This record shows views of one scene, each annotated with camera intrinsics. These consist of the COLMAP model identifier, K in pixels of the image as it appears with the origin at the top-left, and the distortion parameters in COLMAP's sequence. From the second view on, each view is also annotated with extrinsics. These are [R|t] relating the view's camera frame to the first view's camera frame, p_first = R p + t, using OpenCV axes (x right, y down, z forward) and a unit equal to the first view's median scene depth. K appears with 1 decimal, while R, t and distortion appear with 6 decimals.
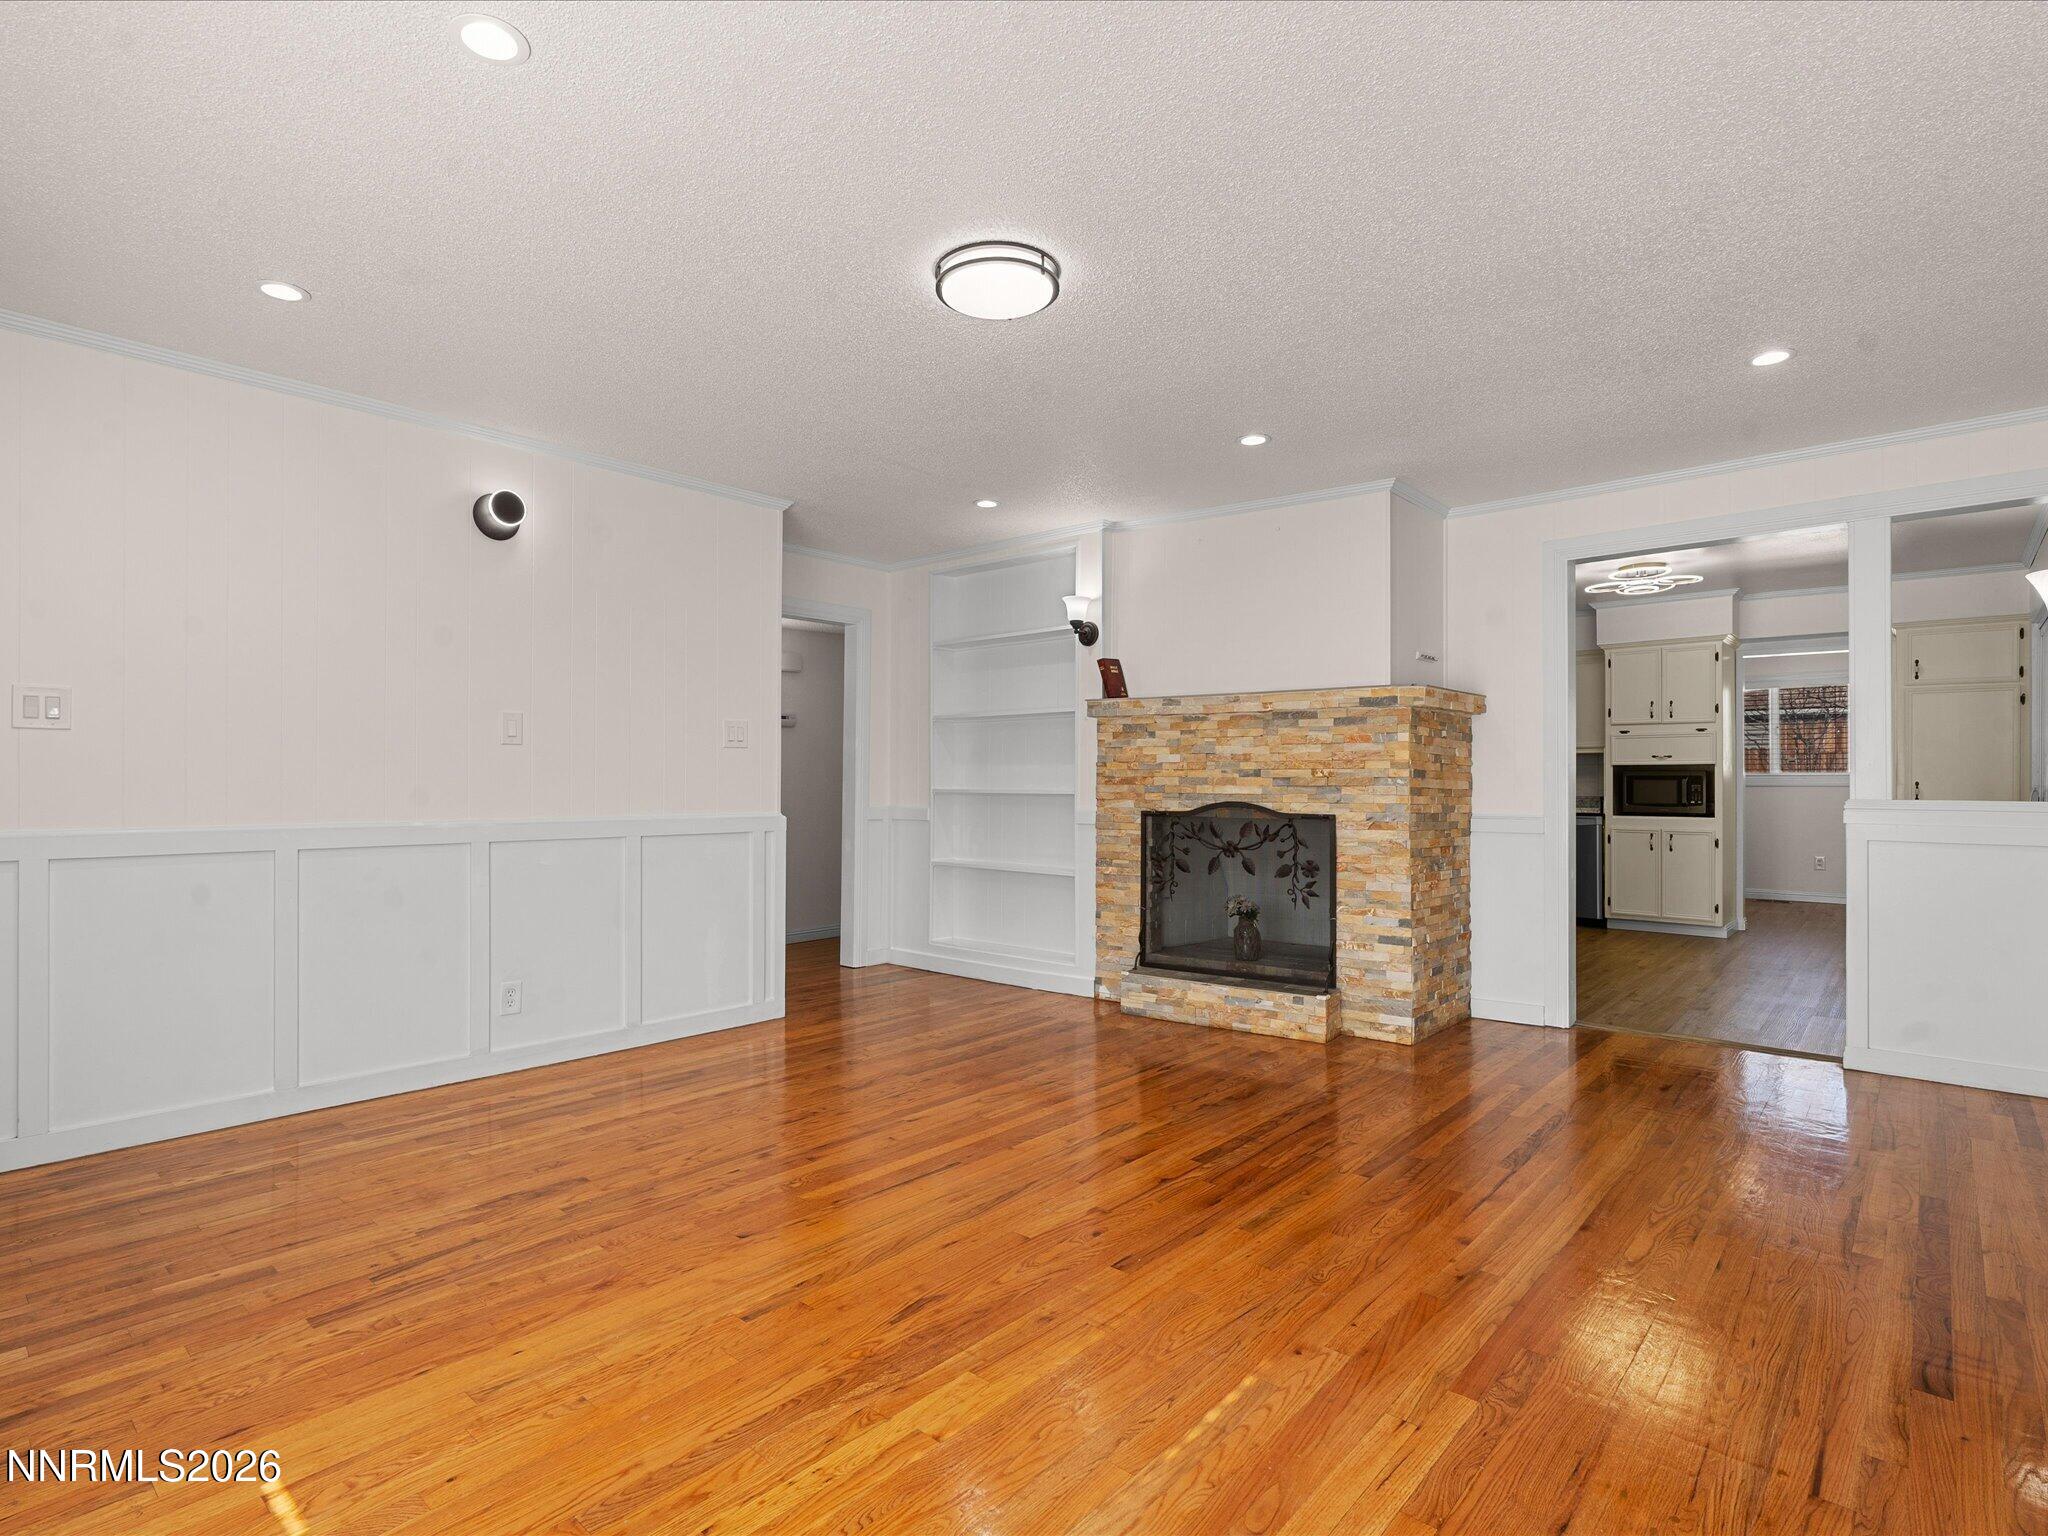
lens RADIAL K [[1041.9, 0, 1013.4], [0, 1041.9, 761.5], [0, 0, 1]] dist [-0.007721, 0.002593]
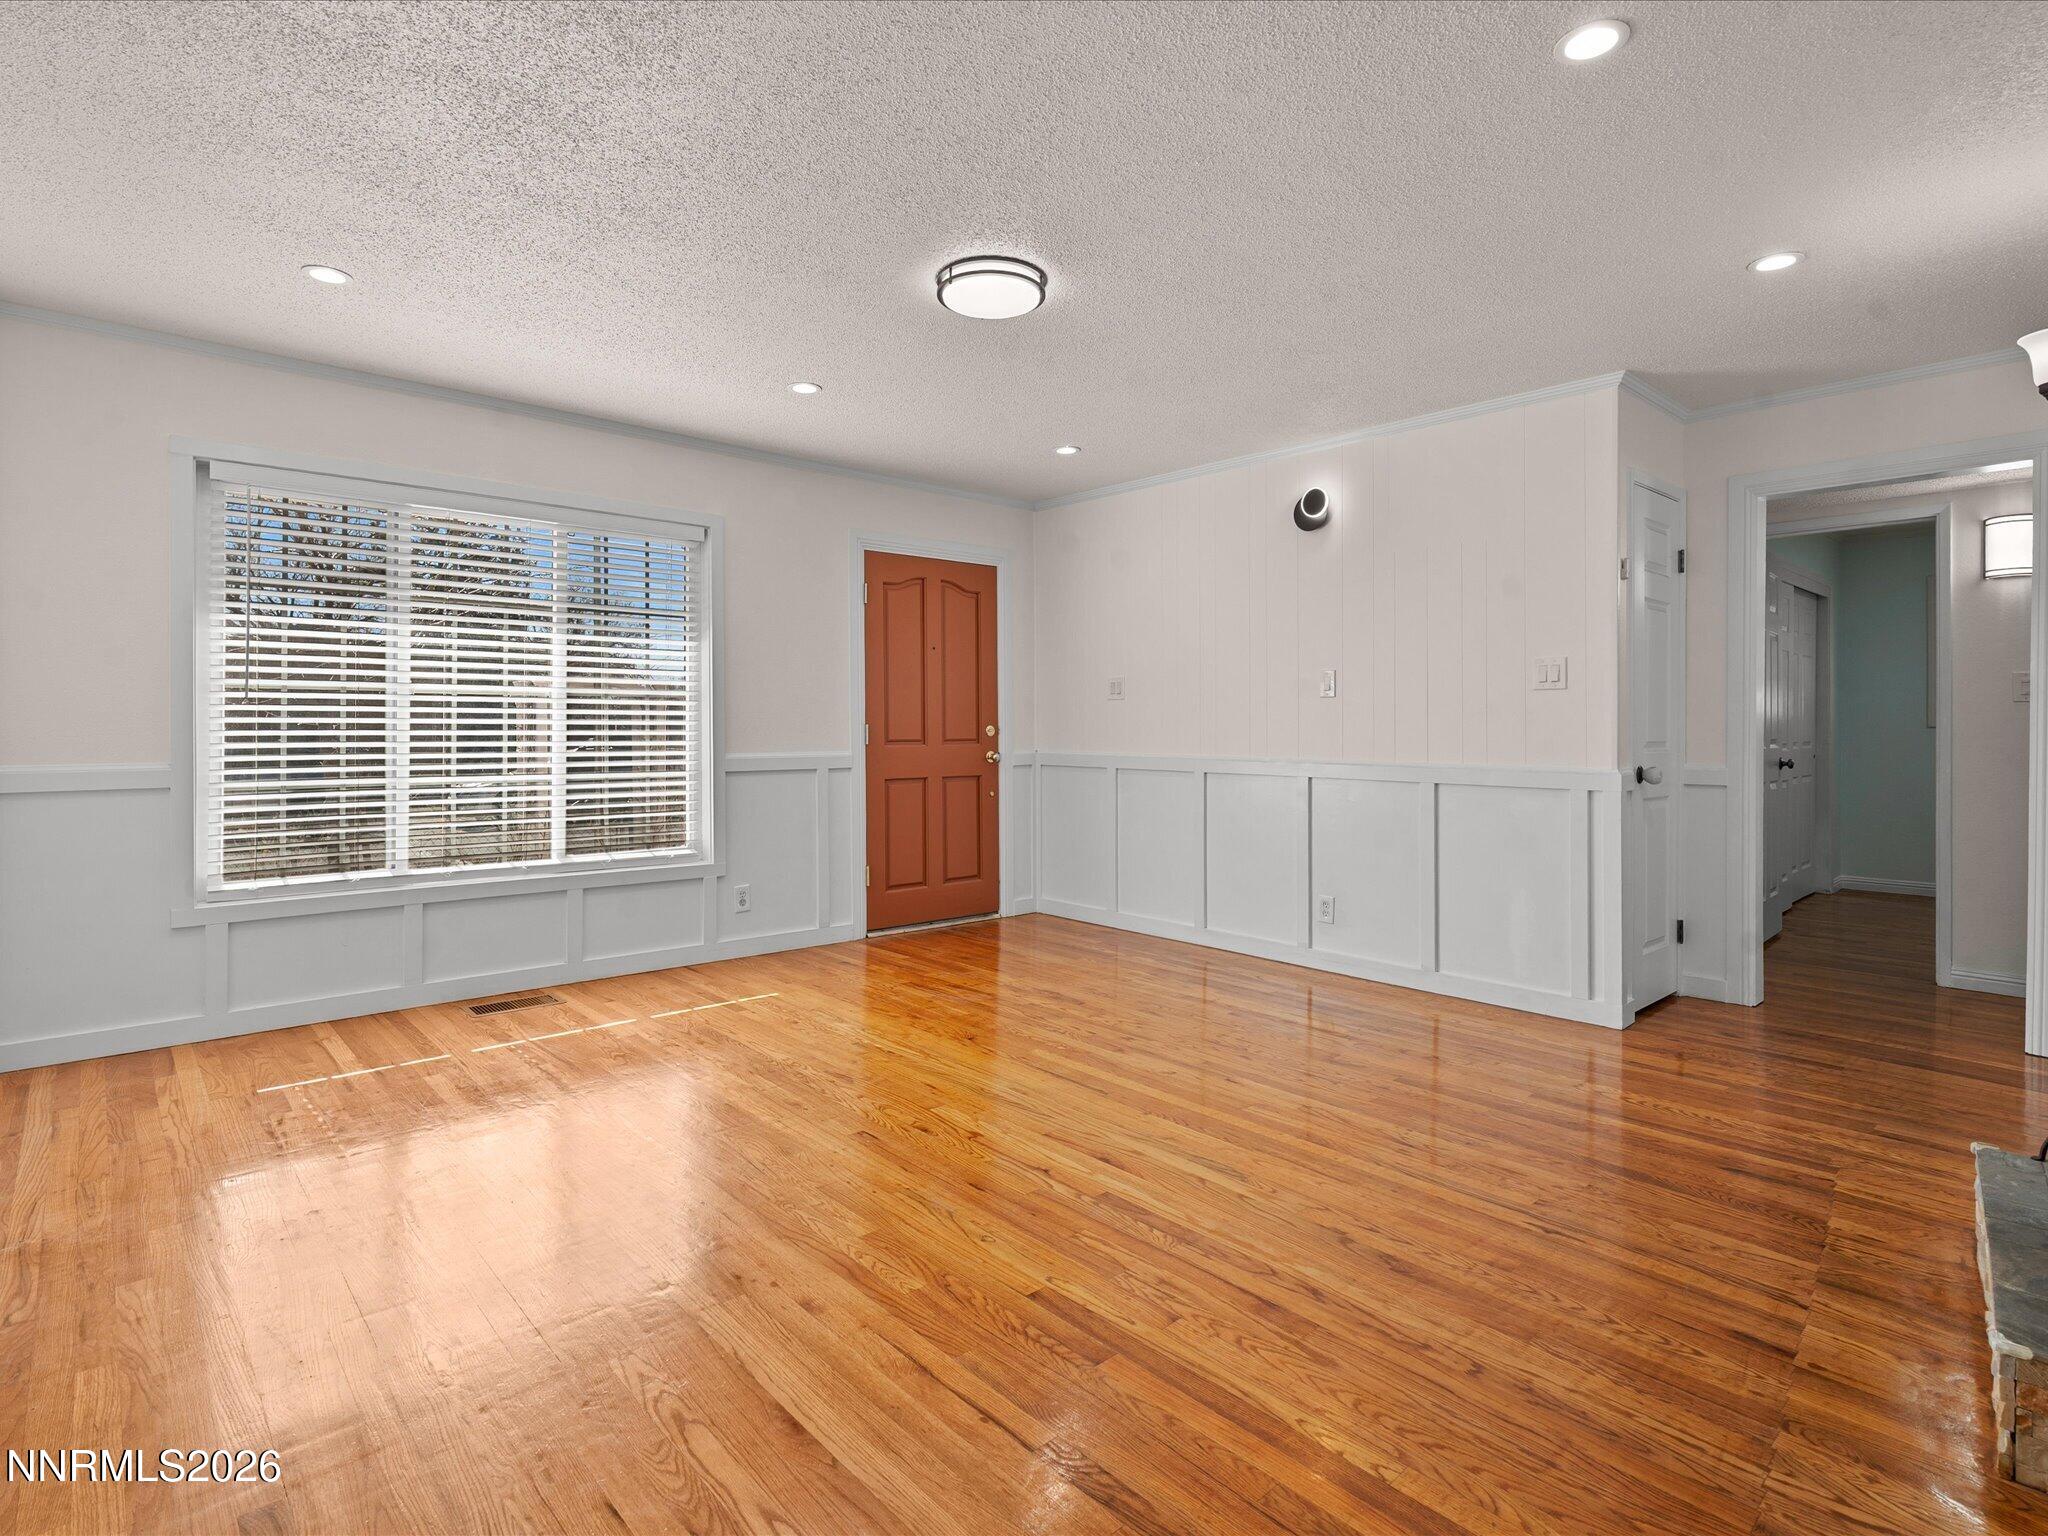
lens RADIAL K [[1041.9, 0, 1013.4], [0, 1041.9, 761.5], [0, 0, 1]] dist [-0.007721, 0.002593]
pose [[-0.112721, 0.030288, -0.993165, 0.653322], [0.013811, 0.999486, 0.028914, 0.015400], [0.993531, -0.010457, -0.113081, 0.686411]]
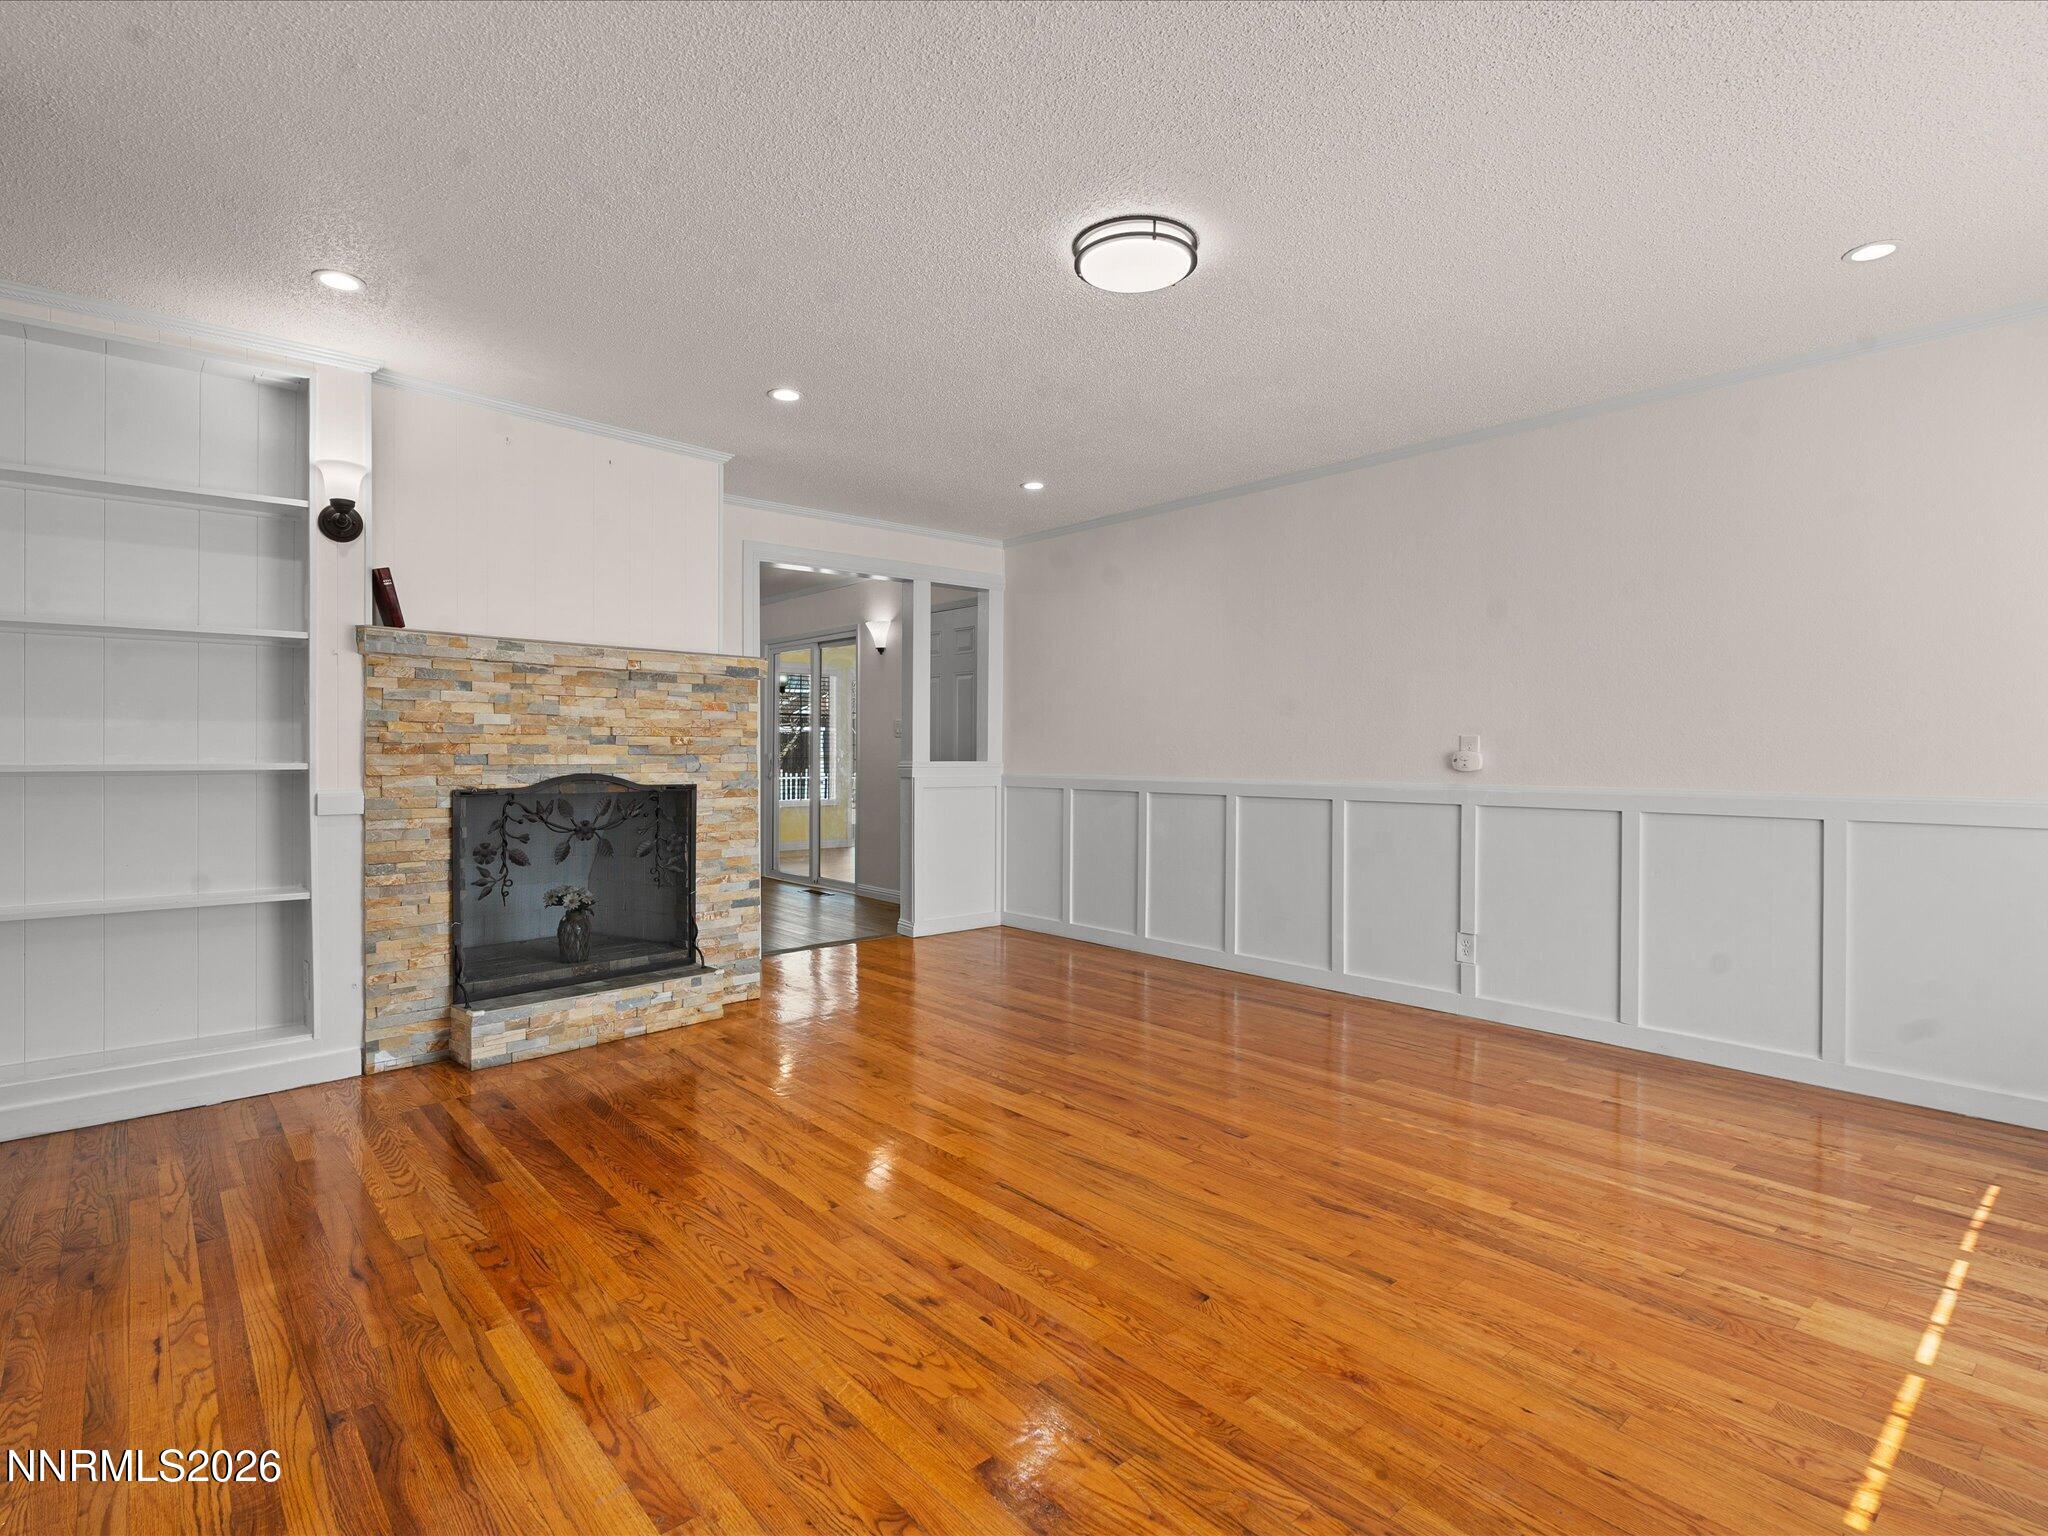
lens RADIAL K [[1037.5, 0, 1024.8], [0, 1037.5, 741.7], [0, 0, 1]] dist [-0.003906, 0.000859]
pose [[0.114506, 0.008294, 0.993388, -0.616440], [-0.019760, 0.999786, -0.006070, 0.011588], [-0.993226, -0.018934, 0.114645, 0.589984]]
